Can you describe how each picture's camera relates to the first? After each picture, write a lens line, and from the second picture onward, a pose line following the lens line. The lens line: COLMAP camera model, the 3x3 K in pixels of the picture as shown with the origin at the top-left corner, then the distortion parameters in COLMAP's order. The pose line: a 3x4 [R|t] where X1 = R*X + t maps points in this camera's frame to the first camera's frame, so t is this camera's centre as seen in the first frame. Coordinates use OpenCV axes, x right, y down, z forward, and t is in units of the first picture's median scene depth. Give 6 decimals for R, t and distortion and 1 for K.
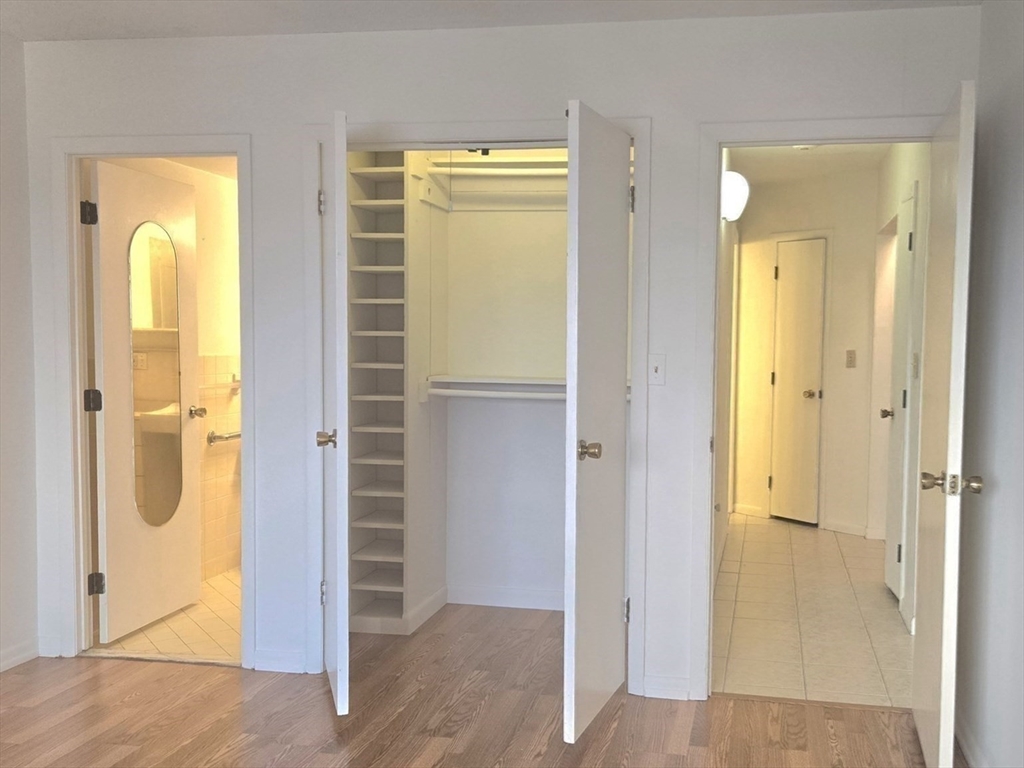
lens RADIAL K [[987.4, 0, 512.0], [0, 987.4, 384.0], [0, 0, 1]] dist [0.140754, 0.002274]
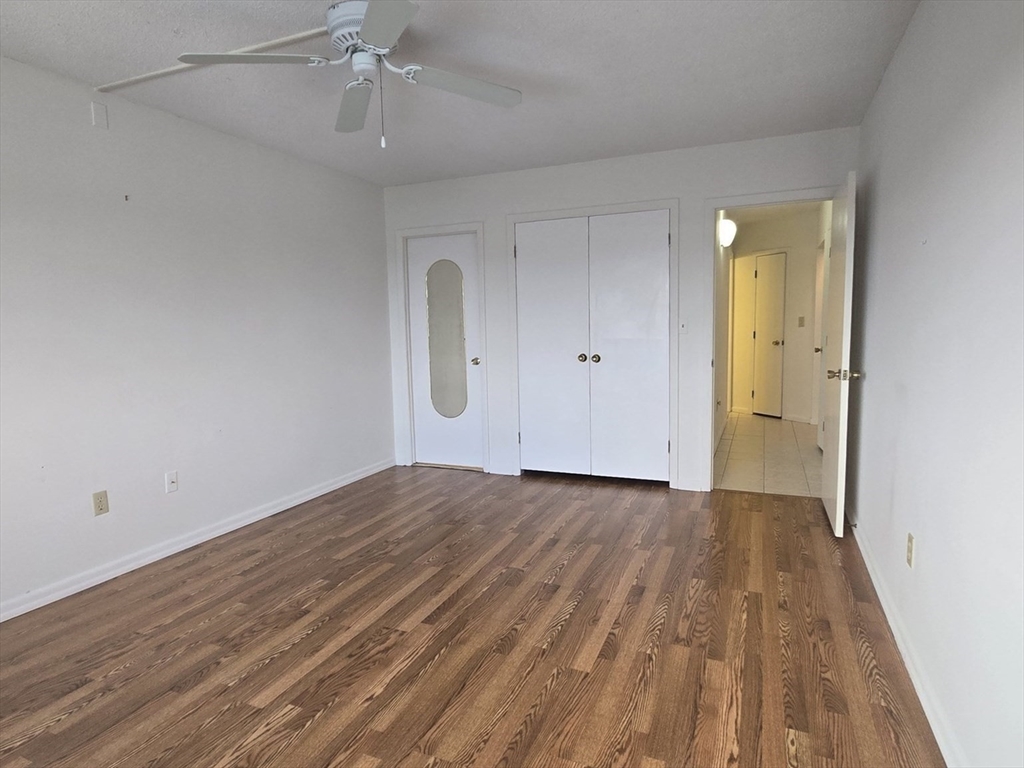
lens RADIAL K [[592.5, 0, 492.3], [0, 592.5, 384.2], [0, 0, 1]] dist [0.051245, 0.000384]
pose [[0.985105, -0.017981, -0.171010, -0.021688], [0.027241, 0.998278, 0.051958, 0.021009], [0.169781, -0.055842, 0.983898, -0.183589]]
